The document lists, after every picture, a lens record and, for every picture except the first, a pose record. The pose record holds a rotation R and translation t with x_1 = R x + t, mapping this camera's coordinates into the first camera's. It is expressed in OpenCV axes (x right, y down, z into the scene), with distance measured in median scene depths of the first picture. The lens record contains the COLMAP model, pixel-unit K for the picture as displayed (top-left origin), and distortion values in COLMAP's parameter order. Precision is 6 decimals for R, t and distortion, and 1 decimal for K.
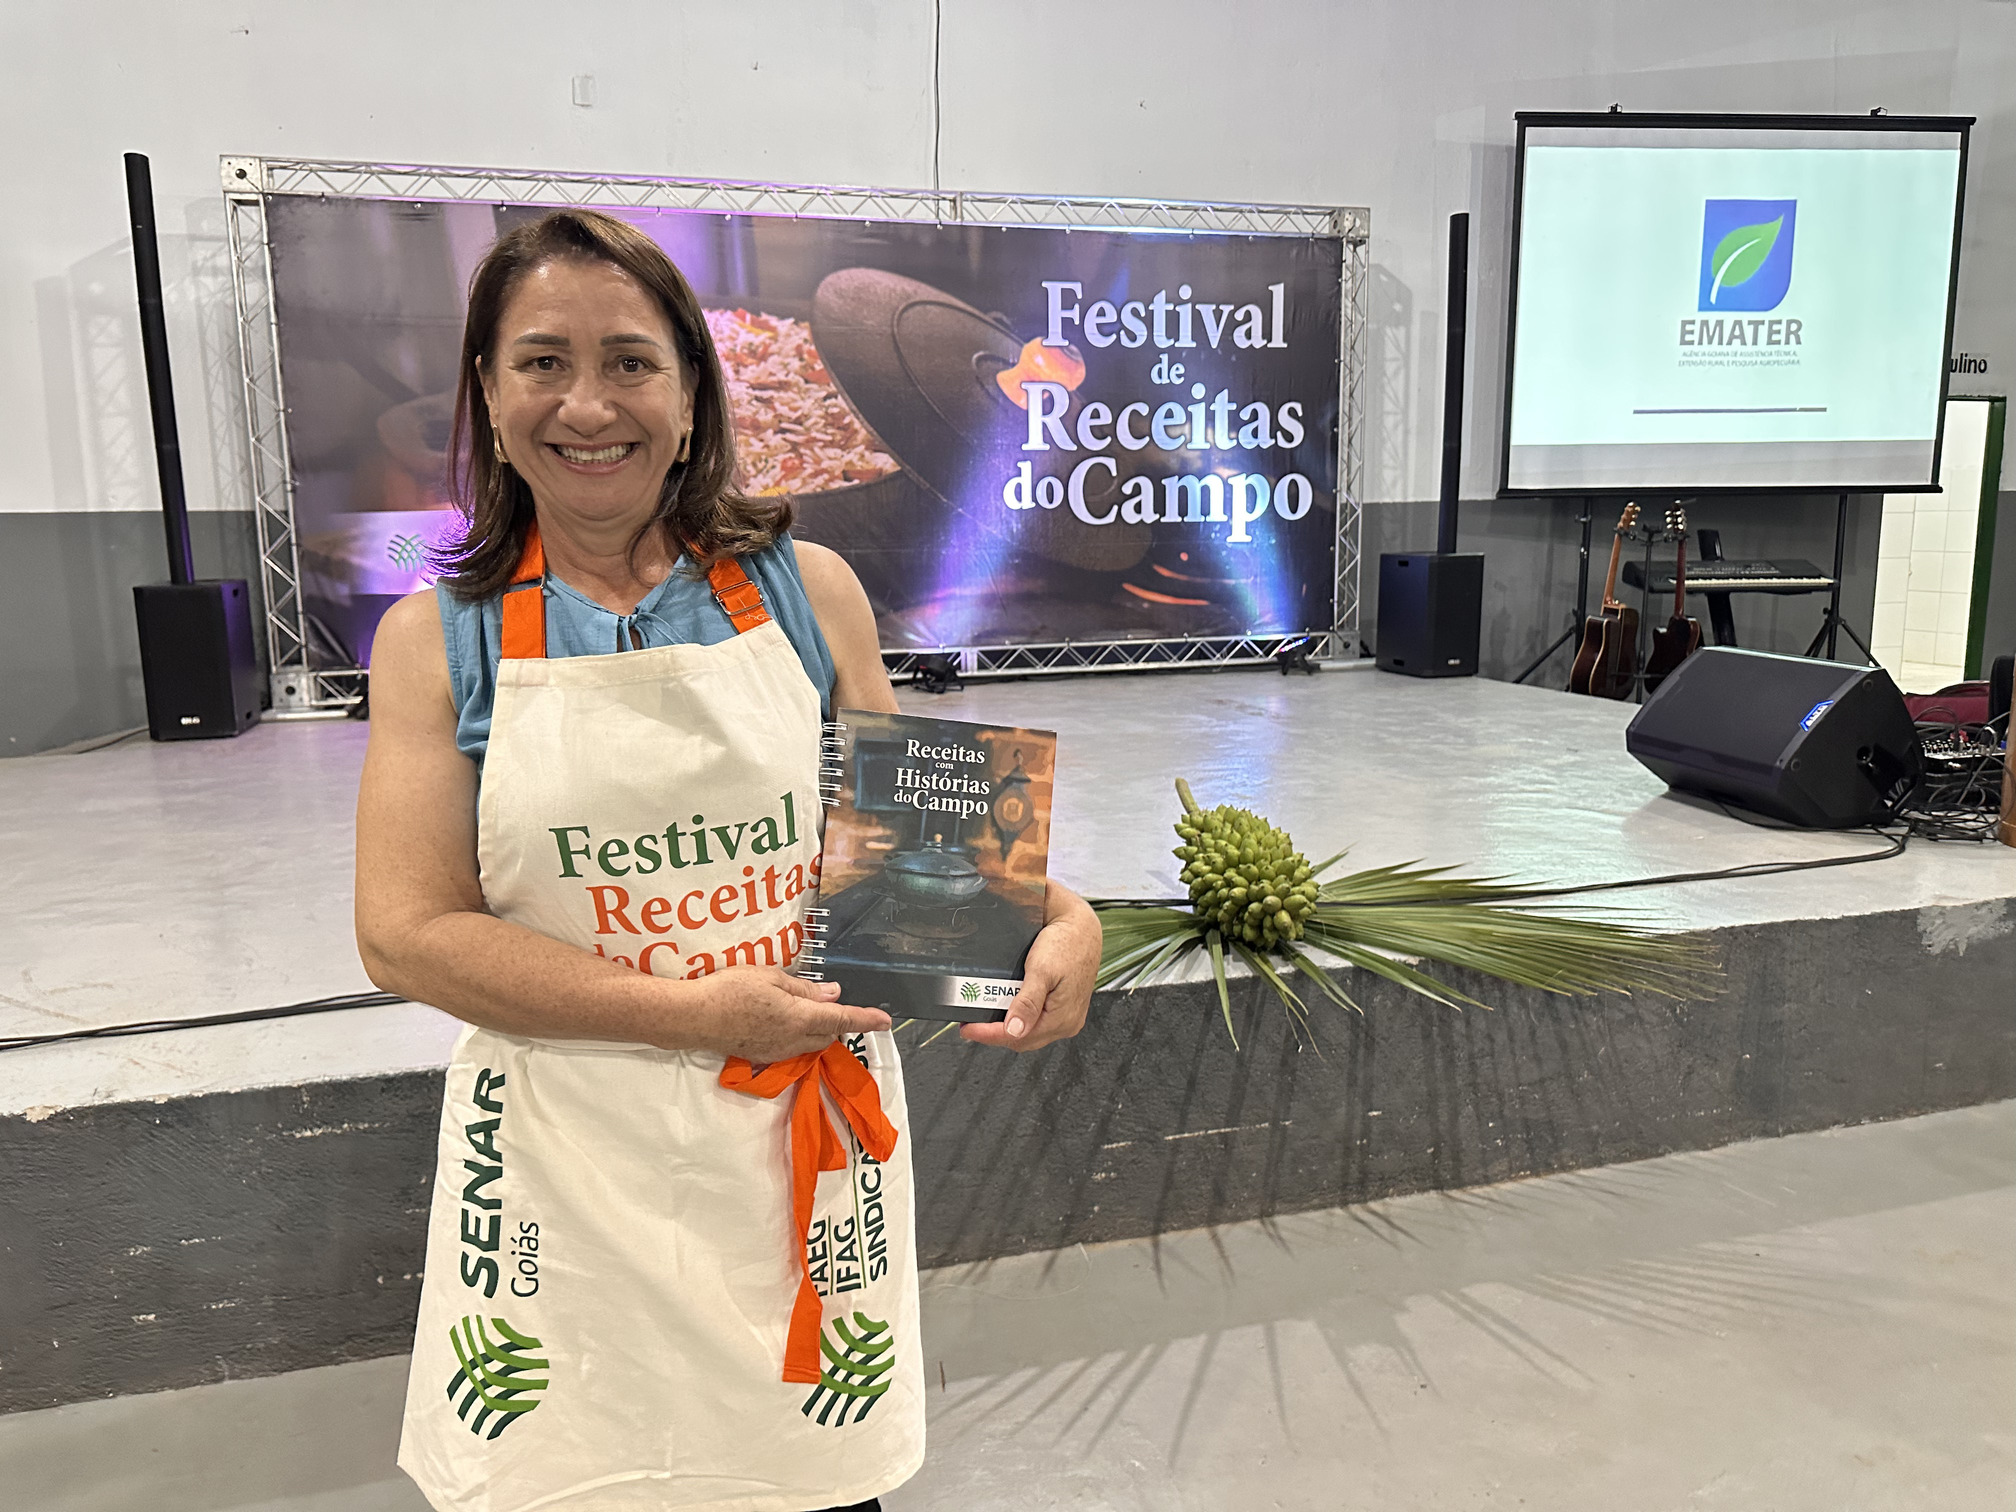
lens RADIAL K [[1441.8, 0, 1008.0], [0, 1441.8, 756.0], [0, 0, 1]] dist [0.124274, -0.181183]
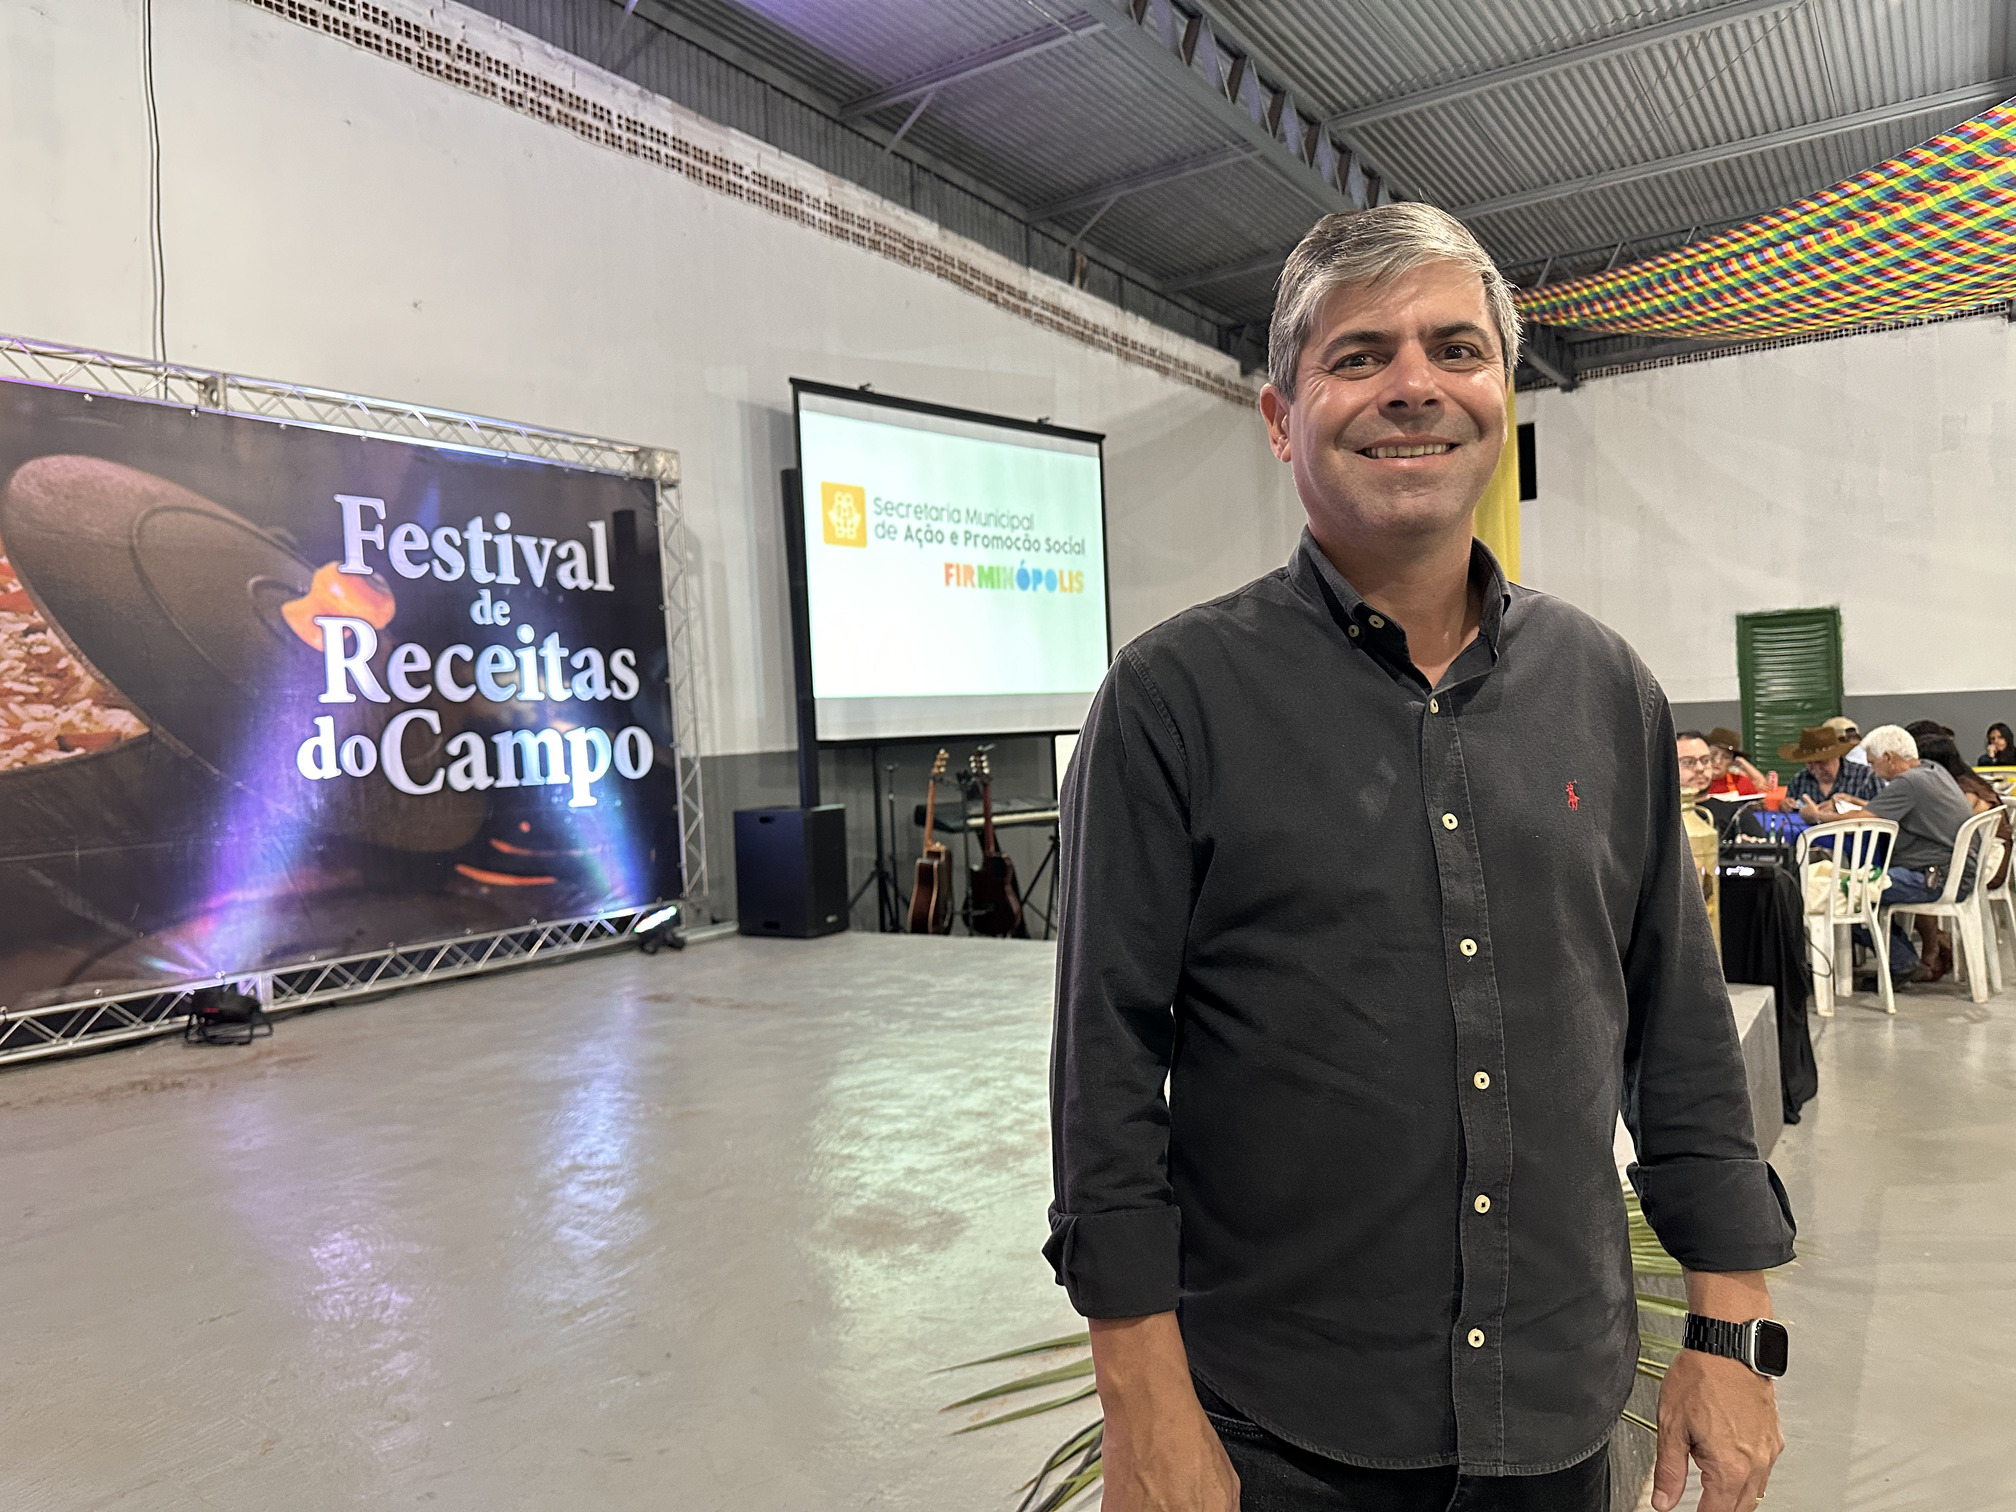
lens RADIAL K [[1441.8, 0, 1008.0], [0, 1441.8, 756.0], [0, 0, 1]] dist [0.124274, -0.181183]
pose [[0.768191, -0.033834, 0.639327, -0.201817], [0.137668, 0.983972, -0.113344, -0.046307], [-0.625244, 0.175084, 0.760536, 0.192543]]
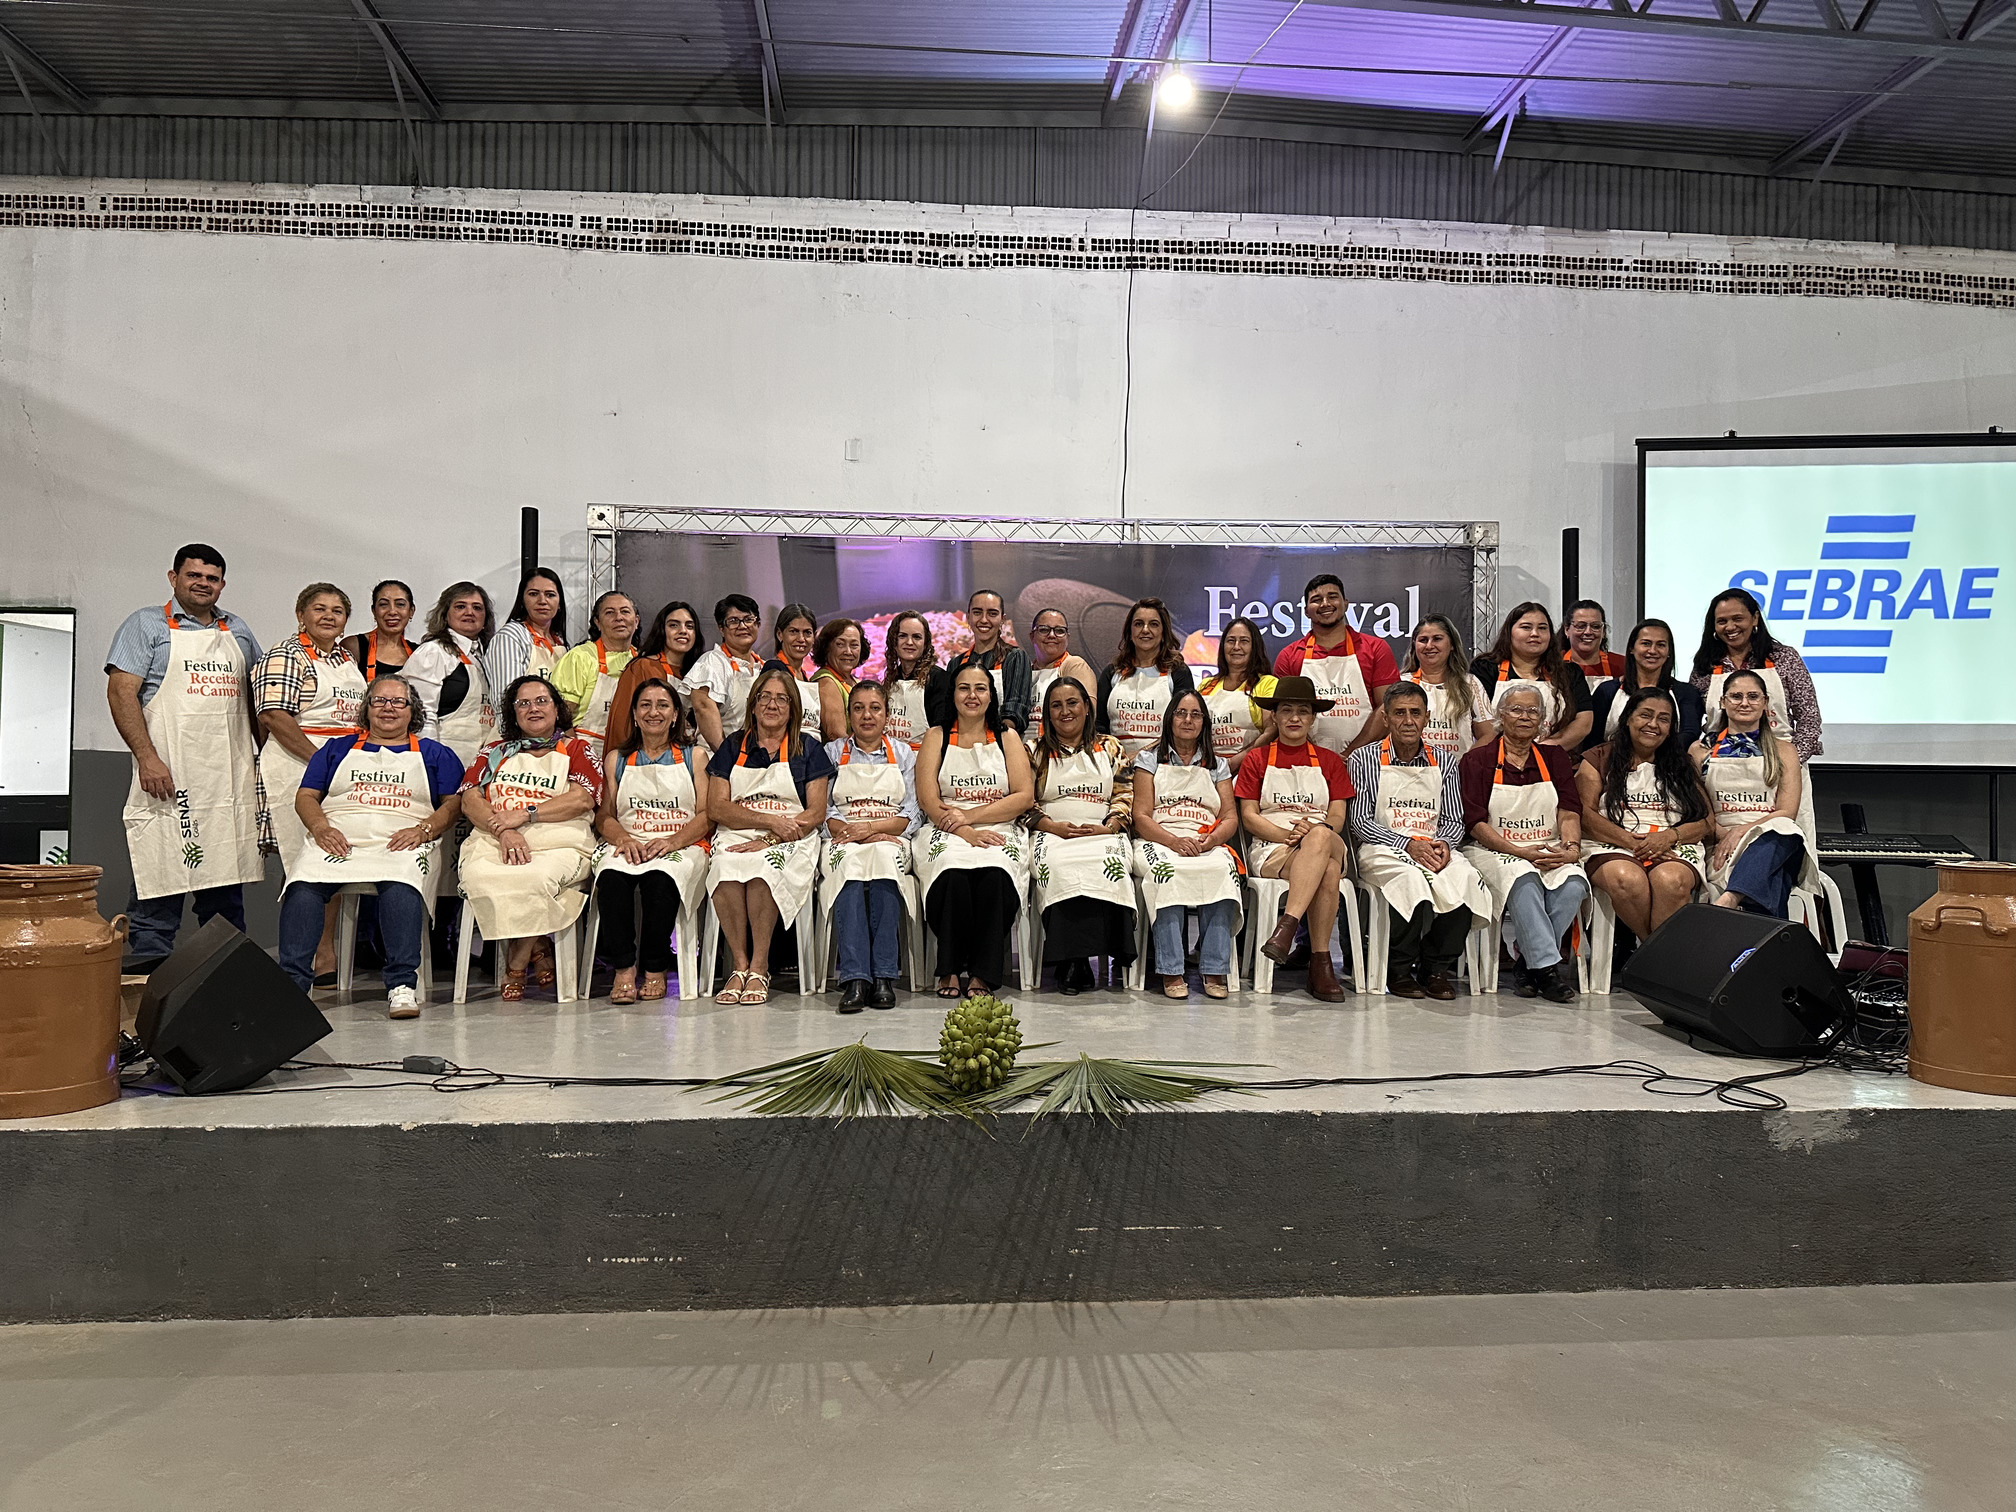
lens RADIAL K [[1441.8, 0, 1008.0], [0, 1441.8, 756.0], [0, 0, 1]] dist [0.124274, -0.181183]
pose [[0.980845, 0.018713, -0.193888, 0.096698], [-0.051205, 0.985137, -0.163962, 0.018959], [0.187938, 0.170749, 0.967225, -0.165624]]
